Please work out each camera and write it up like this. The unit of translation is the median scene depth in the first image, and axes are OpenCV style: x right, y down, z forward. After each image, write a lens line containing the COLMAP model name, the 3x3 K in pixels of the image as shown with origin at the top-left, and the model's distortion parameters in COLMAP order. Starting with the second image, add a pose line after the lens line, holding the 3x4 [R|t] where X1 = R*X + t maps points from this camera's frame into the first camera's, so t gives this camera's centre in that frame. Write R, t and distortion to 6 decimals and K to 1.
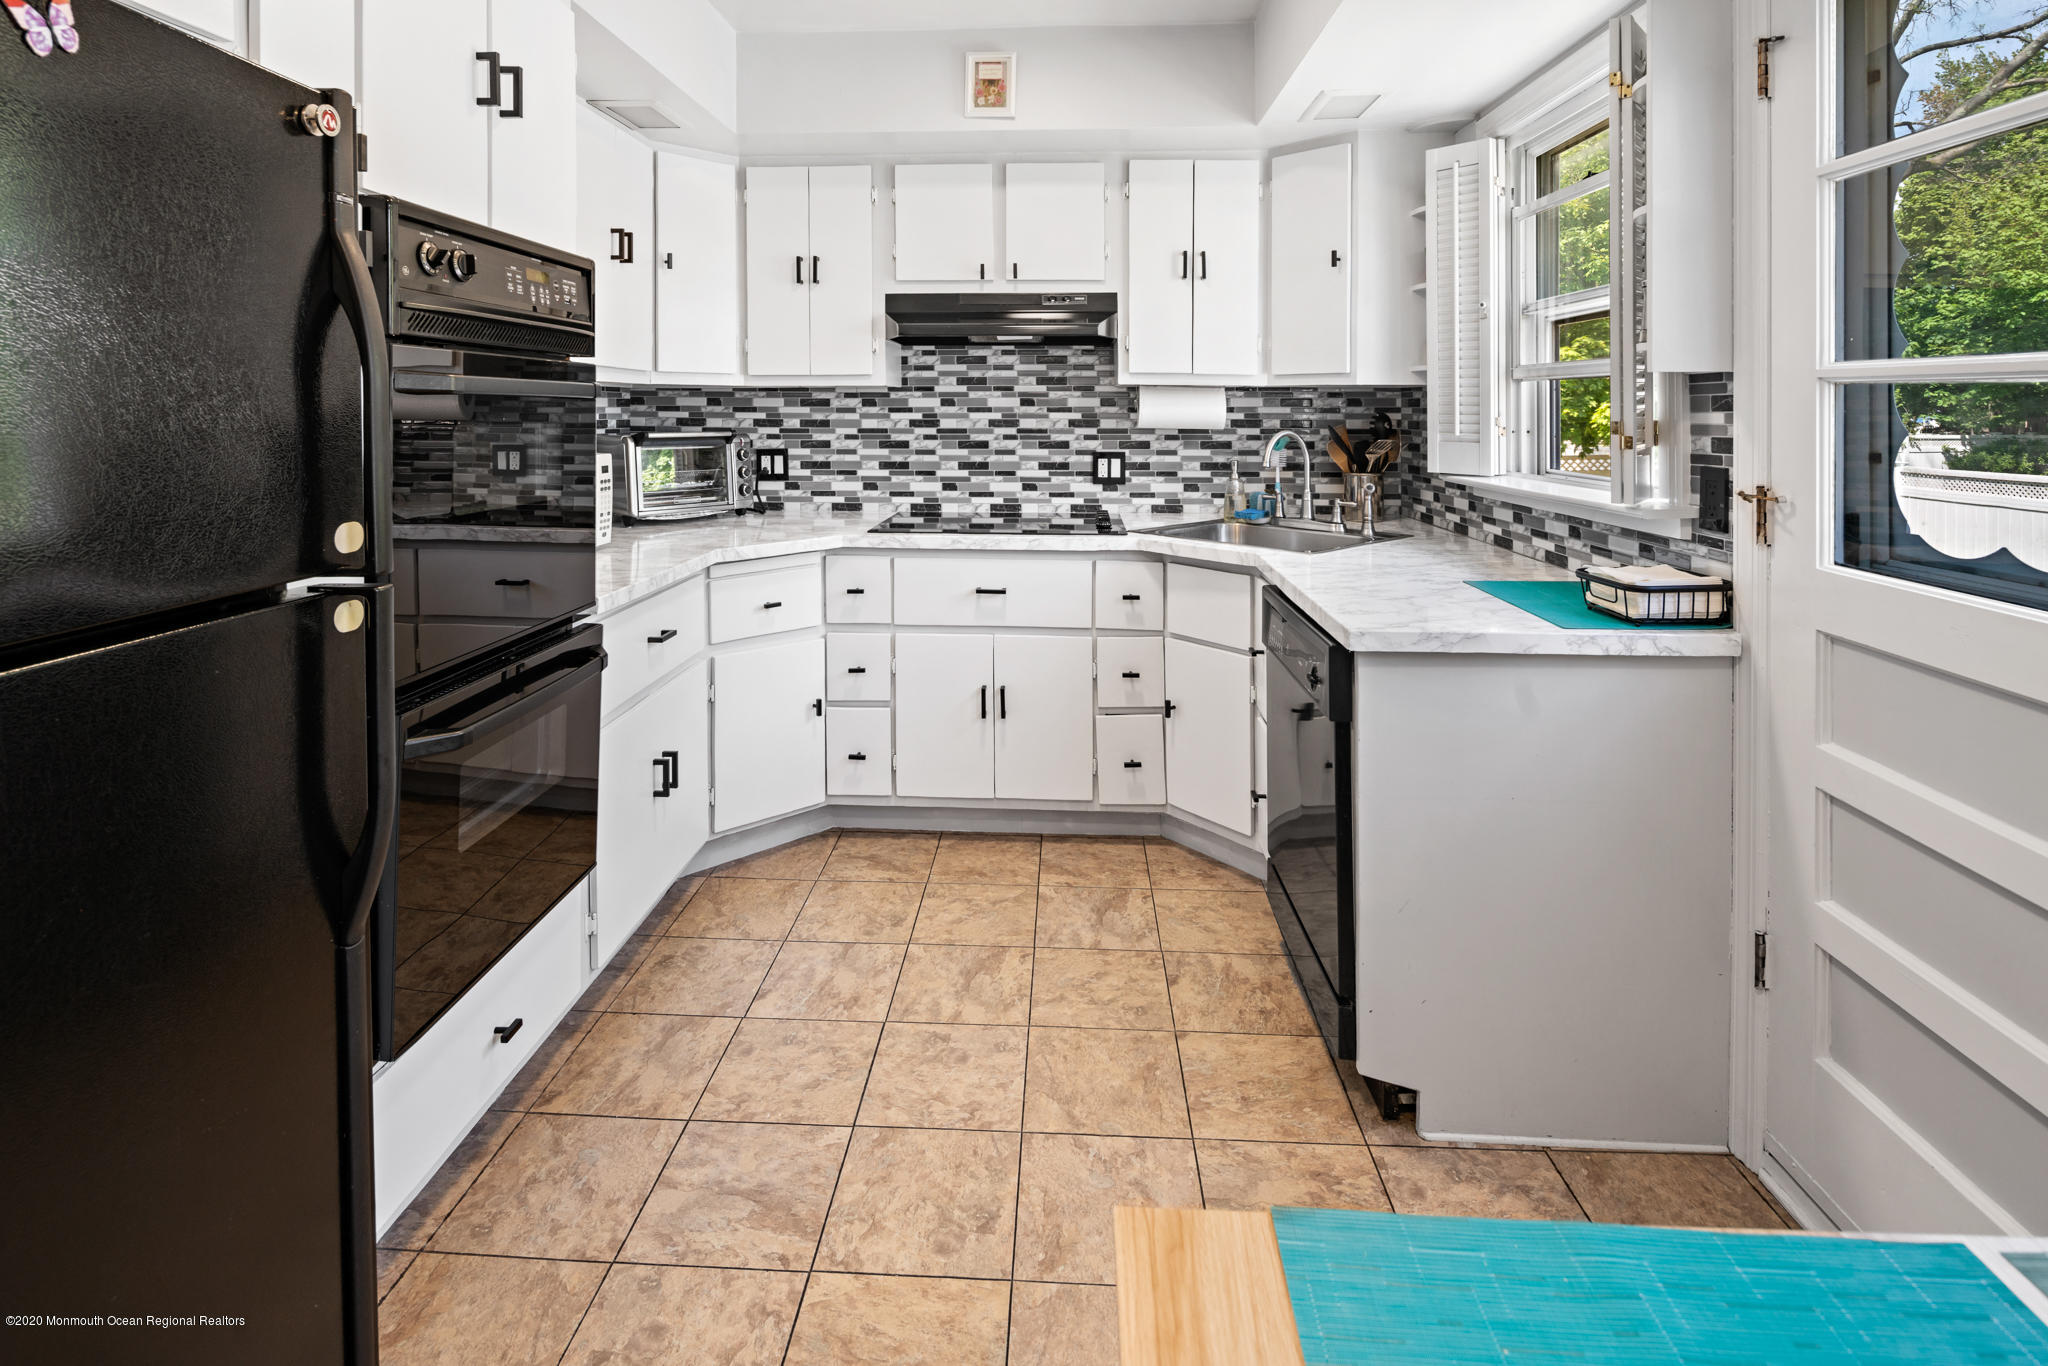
lens RADIAL K [[1041.4, 0, 1092.8], [0, 1041.4, 411.6], [0, 0, 1]] dist [0.003843, -0.003692]
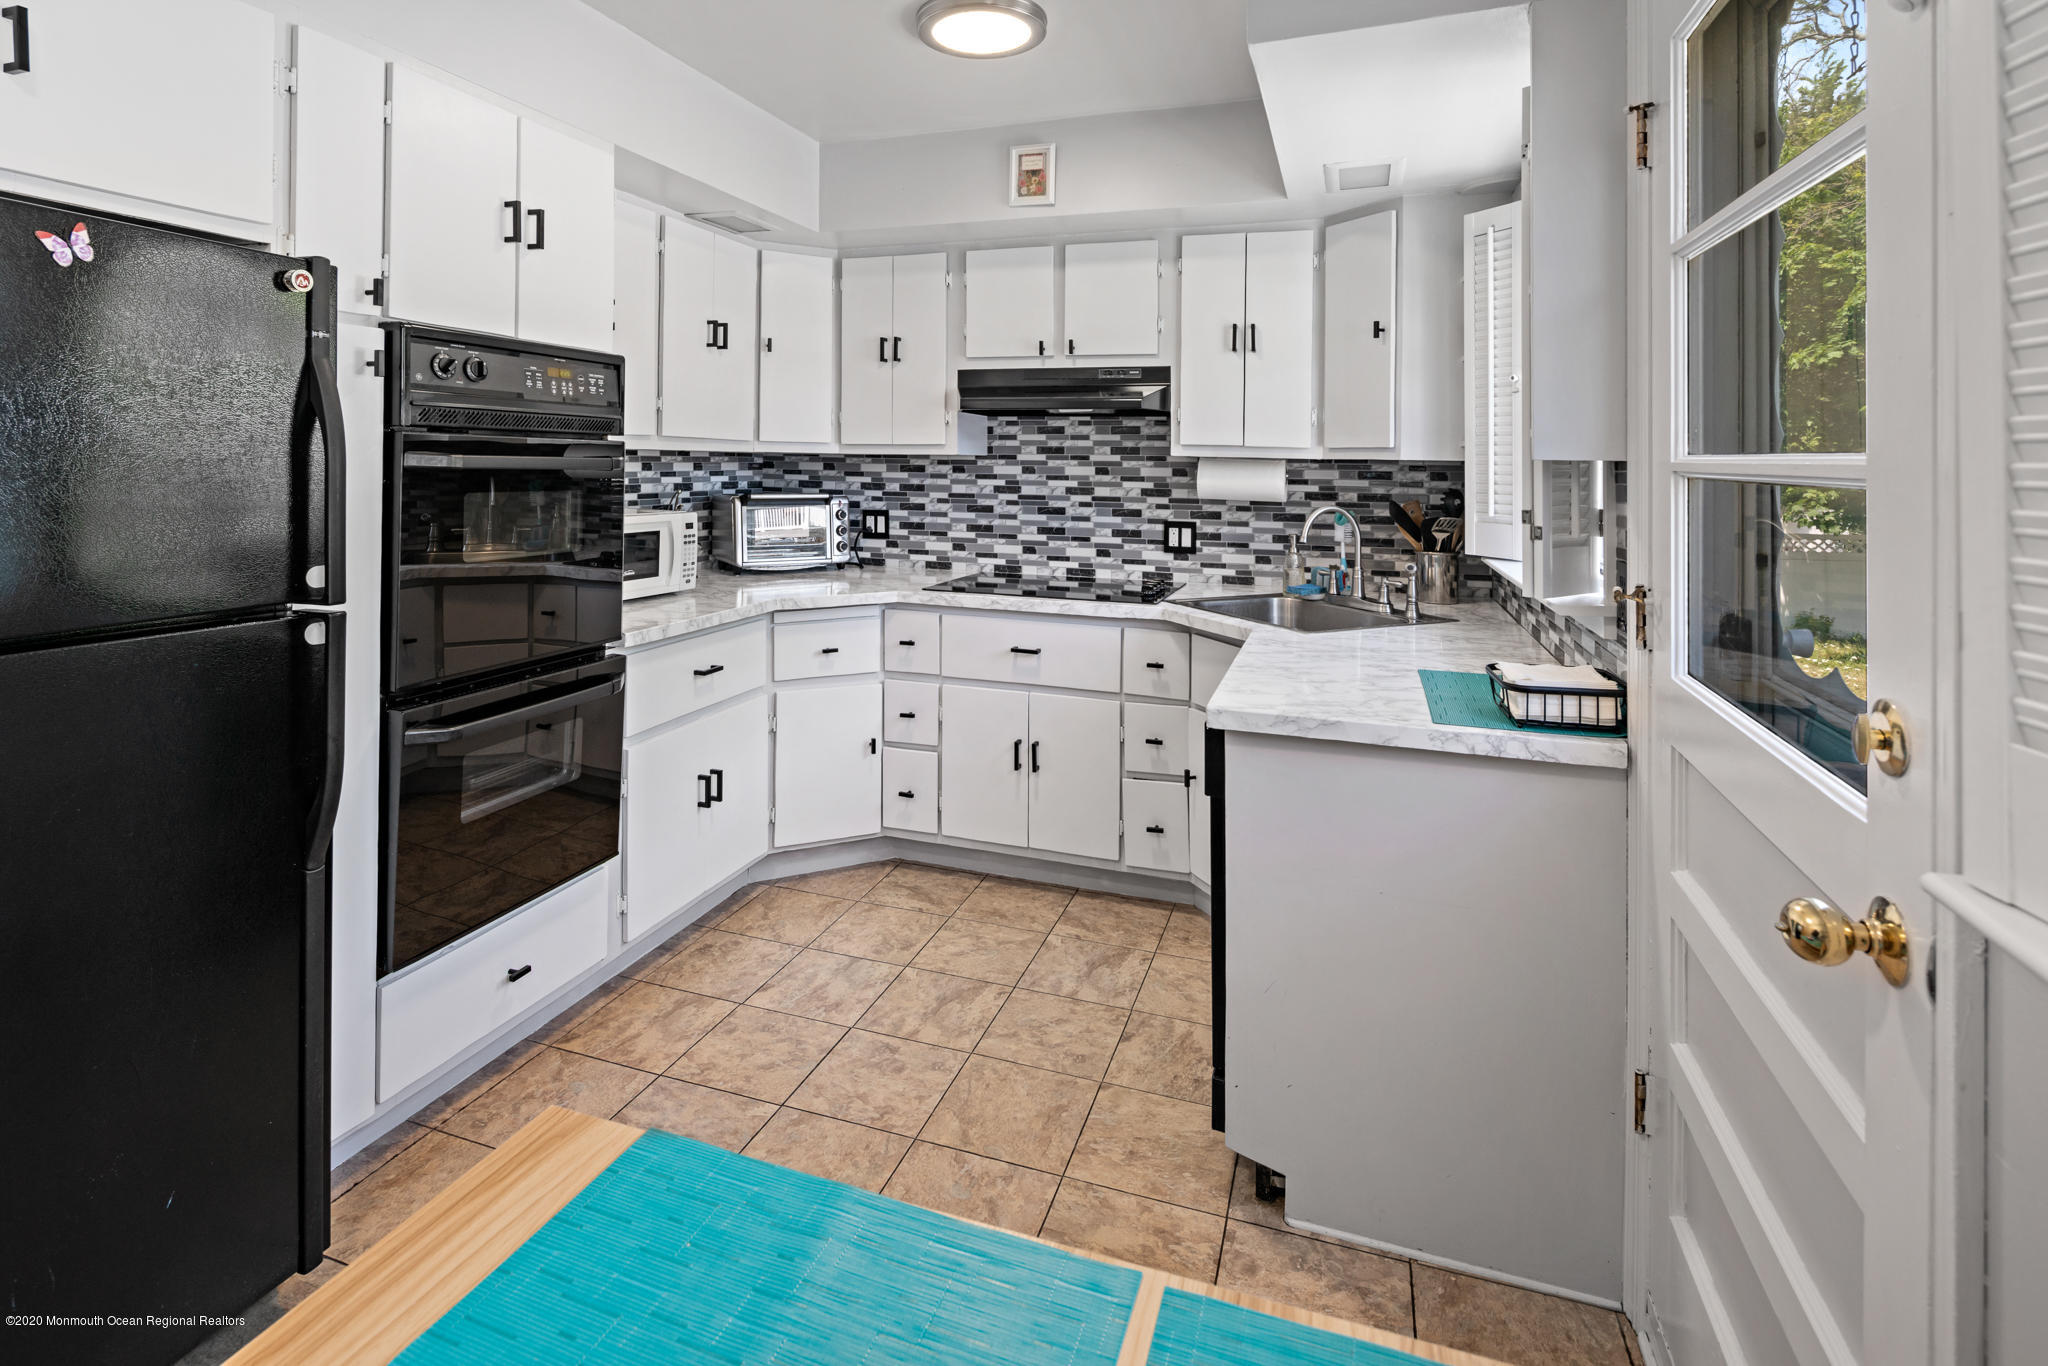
lens RADIAL K [[1041.4, 0, 1010.3], [0, 1041.4, 457.4], [0, 0, 1]] dist [0.003843, -0.003692]
pose [[0.958569, 0.010768, -0.284656, 0.239670], [-0.014752, 0.999821, -0.011856, -0.015106], [0.284477, 0.015564, 0.958557, -0.031633]]
